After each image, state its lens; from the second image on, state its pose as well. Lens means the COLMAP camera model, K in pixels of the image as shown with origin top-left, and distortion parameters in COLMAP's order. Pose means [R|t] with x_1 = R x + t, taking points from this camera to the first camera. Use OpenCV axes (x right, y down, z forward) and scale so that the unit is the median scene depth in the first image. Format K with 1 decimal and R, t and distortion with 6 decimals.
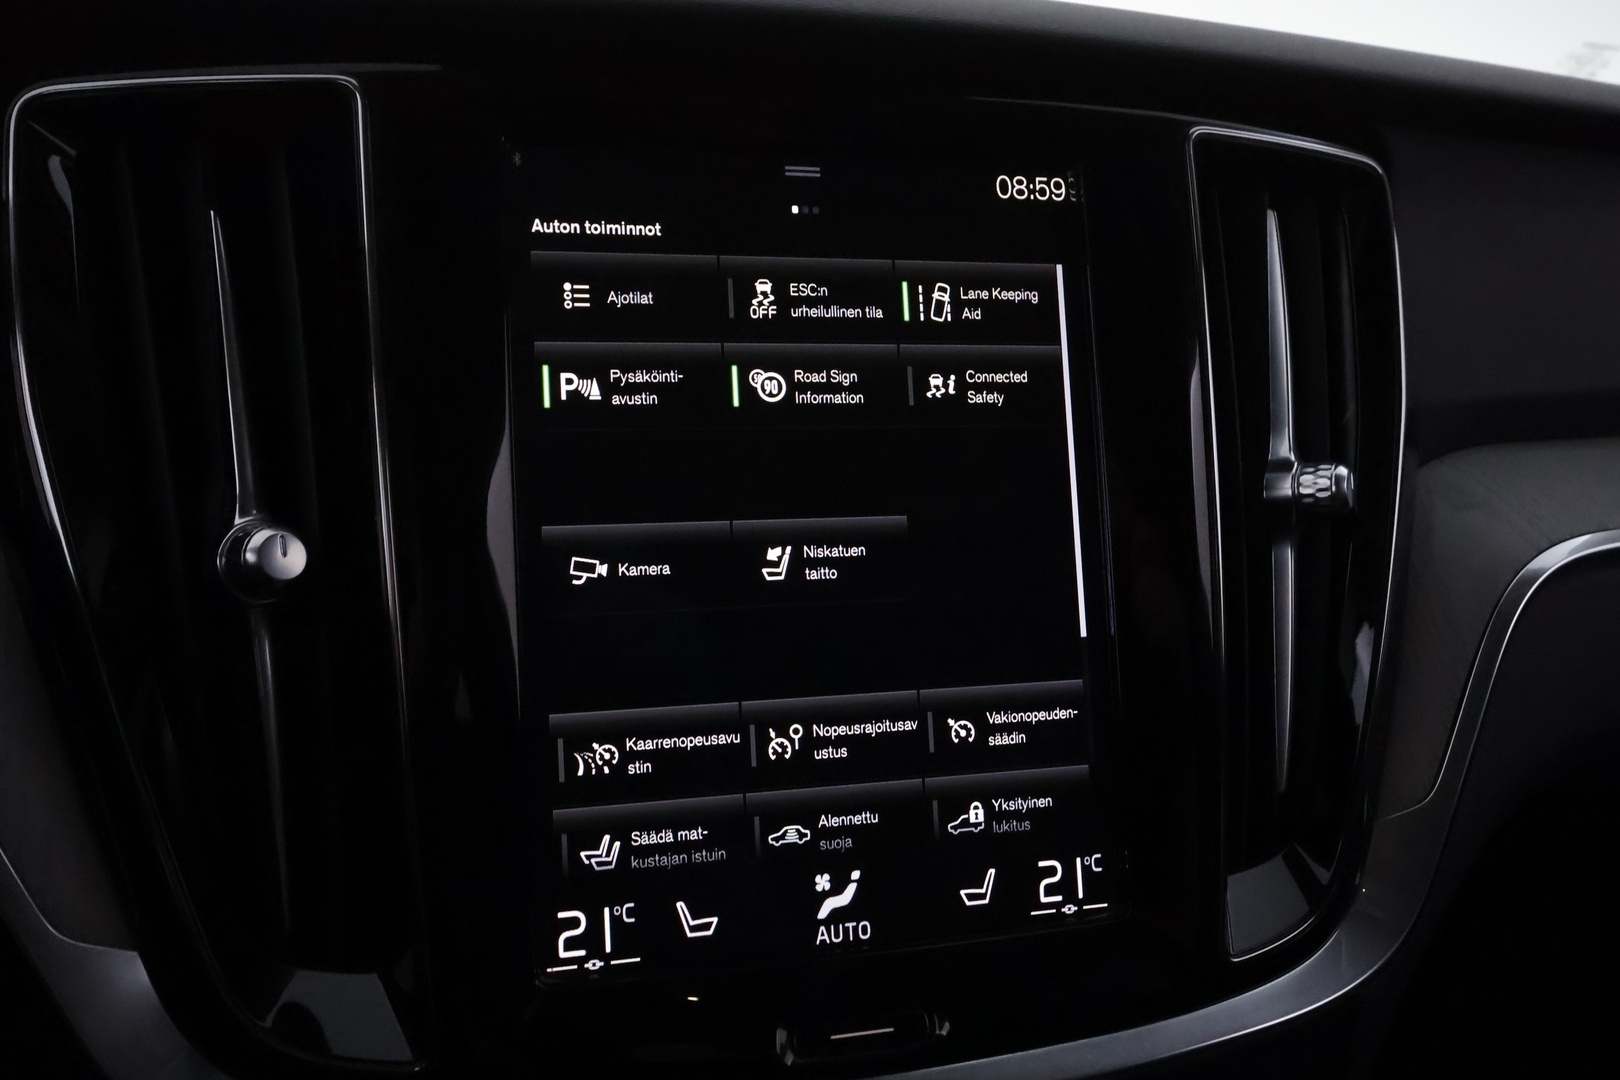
lens RADIAL K [[1329.0, 0, 789.2], [0, 1329.0, 558.2], [0, 0, 1]] dist [-0.006409, 0.010140]
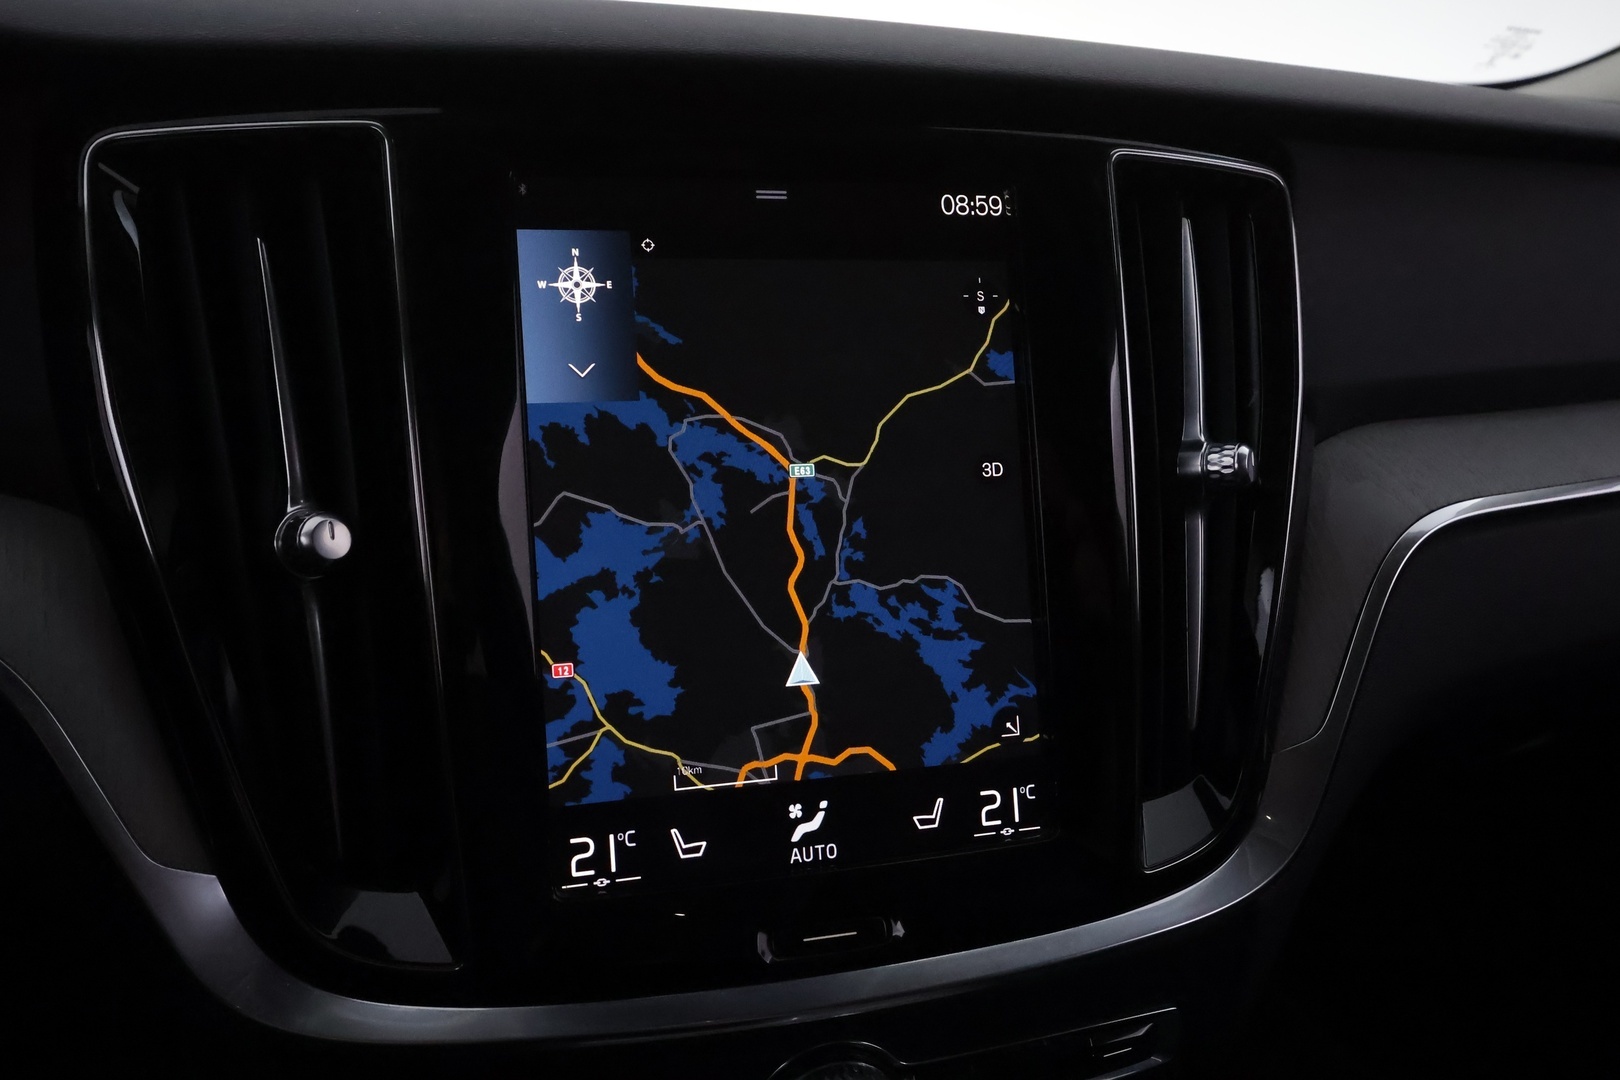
lens RADIAL K [[1329.0, 0, 793.7], [0, 1329.0, 549.9], [0, 0, 1]] dist [-0.006409, 0.010140]
pose [[0.999699, -0.011571, 0.021647, 0.000971], [0.010942, 0.999521, 0.028939, -0.018899], [-0.021971, -0.028694, 0.999347, -0.156937]]
